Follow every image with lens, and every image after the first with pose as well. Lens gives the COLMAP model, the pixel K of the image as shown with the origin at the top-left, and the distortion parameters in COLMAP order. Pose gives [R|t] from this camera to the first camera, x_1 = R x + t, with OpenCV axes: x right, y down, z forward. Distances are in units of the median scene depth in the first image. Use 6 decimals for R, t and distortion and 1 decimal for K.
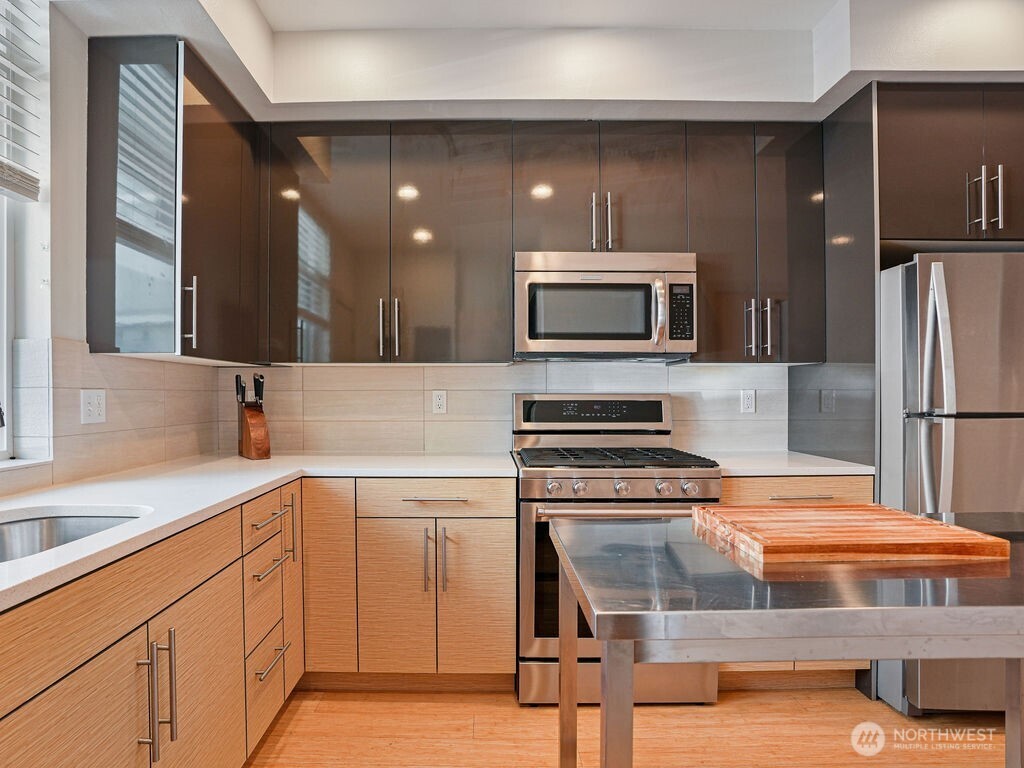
lens RADIAL K [[534.6, 0, 487.9], [0, 534.6, 392.8], [0, 0, 1]] dist [-0.031725, 0.010596]
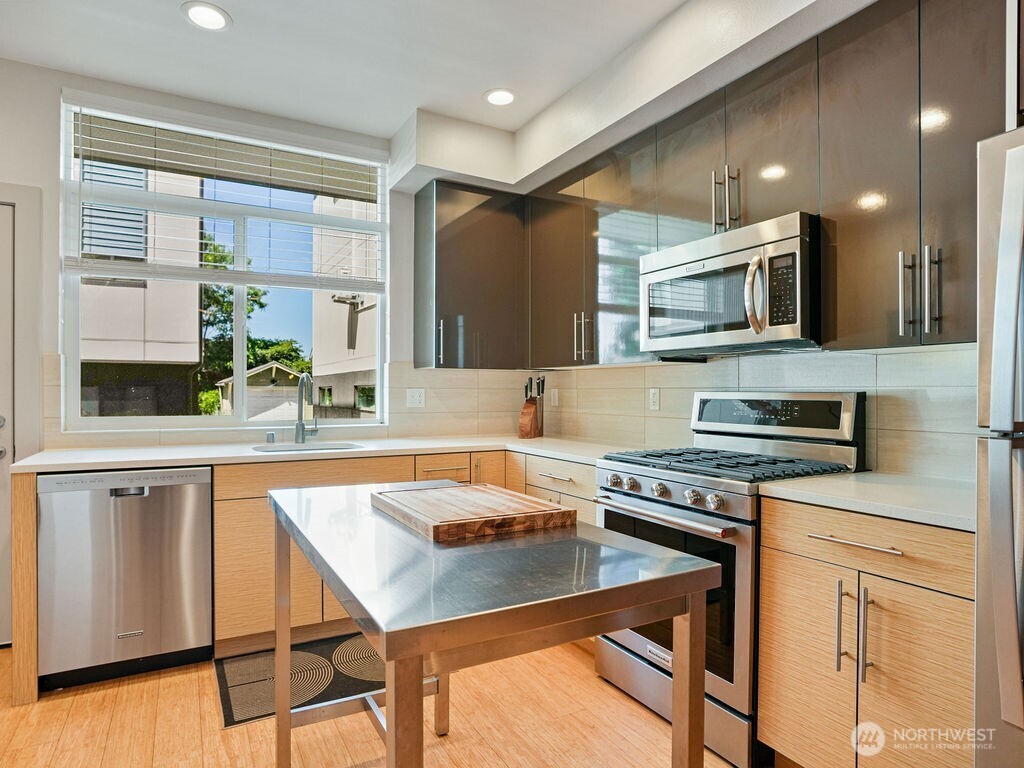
lens RADIAL K [[597.9, 0, 506.2], [0, 597.9, 393.0], [0, 0, 1]] dist [-0.003655, -0.000655]
pose [[0.485668, 0.004196, -0.874133, 1.046965], [0.000370, 0.999987, 0.005006, -0.001497], [0.874143, -0.002755, 0.485660, 0.218884]]
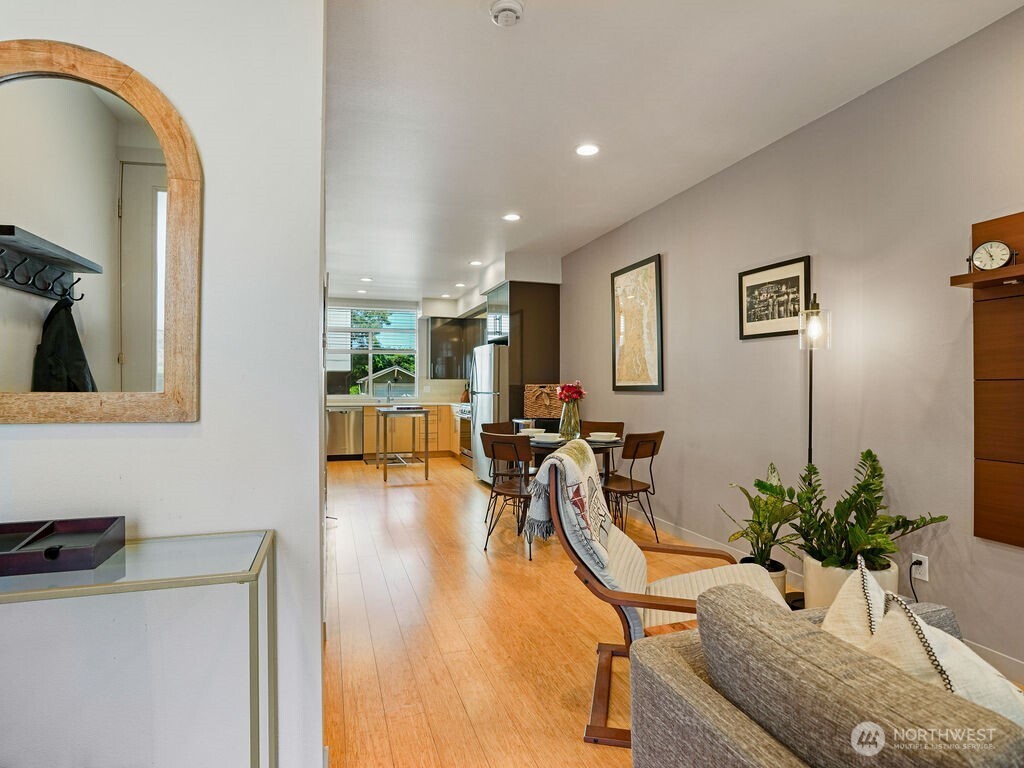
lens RADIAL K [[532.9, 0, 506.0], [0, 532.9, 390.6], [0, 0, 1]] dist [-0.070959, 0.031748]
pose [[0.326144, 0.007861, -0.945287, 3.942248], [-0.001719, 0.999969, 0.007723, -0.000641], [0.945318, -0.000894, 0.326148, -0.004523]]
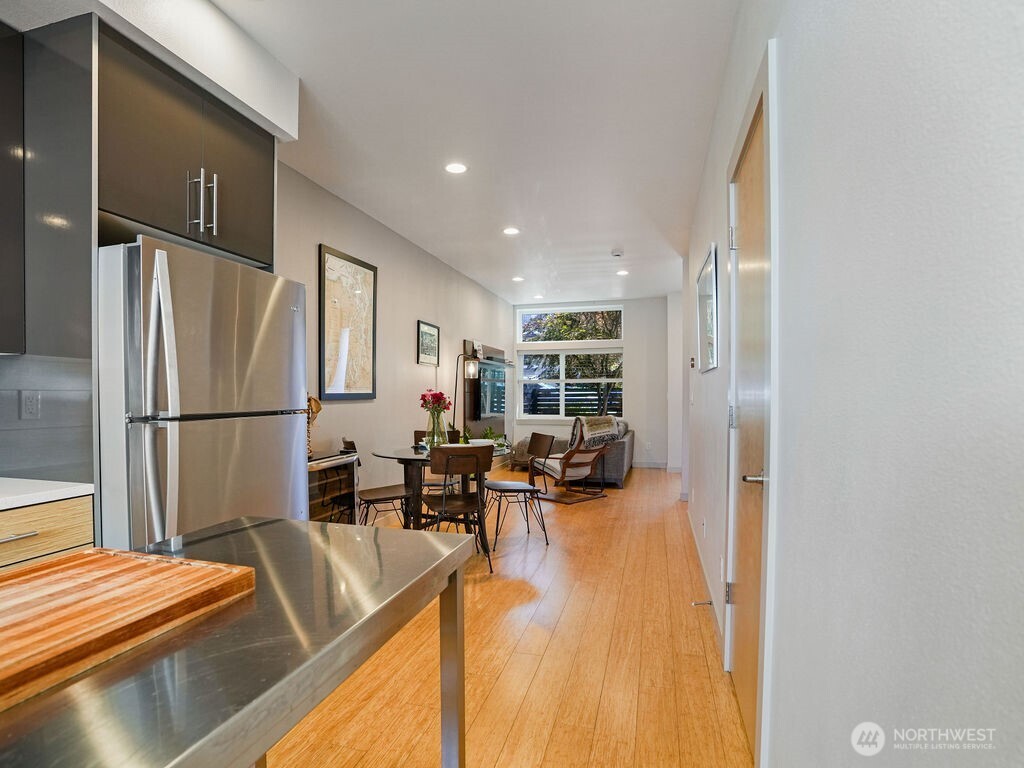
lens RADIAL K [[533.4, 0, 511.6], [0, 533.4, 407.0], [0, 0, 1]] dist [-0.071388, 0.029092]
pose [[0.253233, -0.021304, 0.967171, 0.109814], [-0.001885, 0.999745, 0.022515, 0.000836], [-0.967404, -0.007525, 0.253128, 0.146317]]
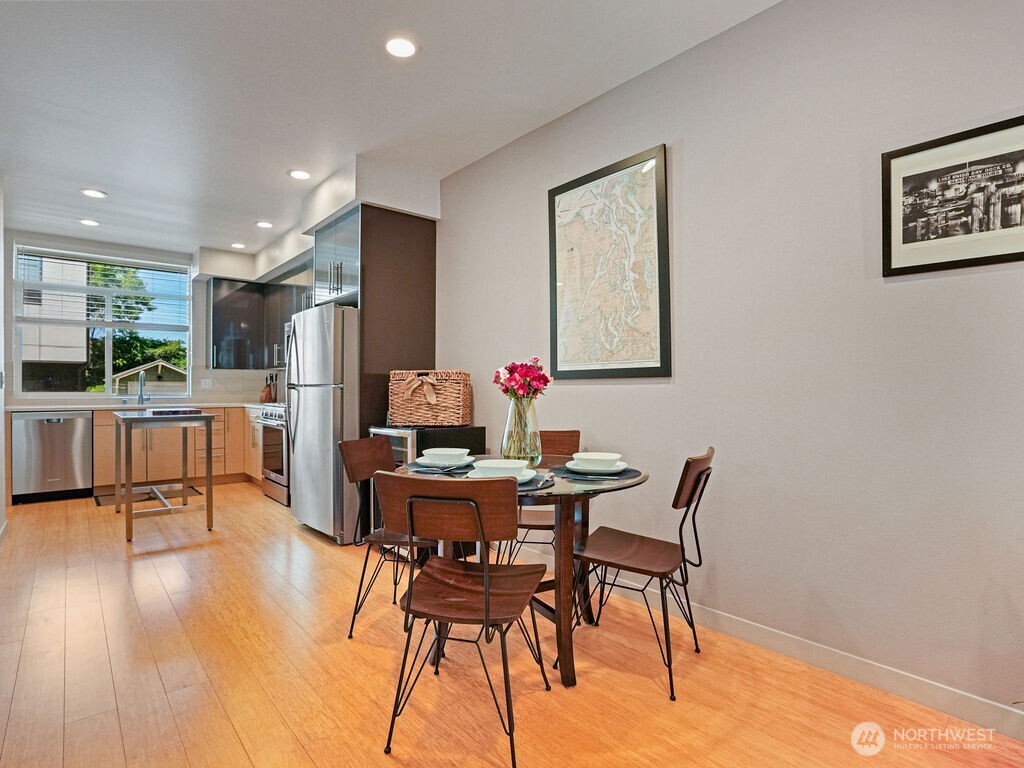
lens RADIAL K [[532.9, 0, 506.0], [0, 532.9, 390.6], [0, 0, 1]] dist [-0.070959, 0.031748]
pose [[0.654642, 0.006297, -0.755913, 2.853138], [-0.001940, 0.999976, 0.006649, 0.040259], [0.755936, -0.002886, 0.654639, 0.169592]]
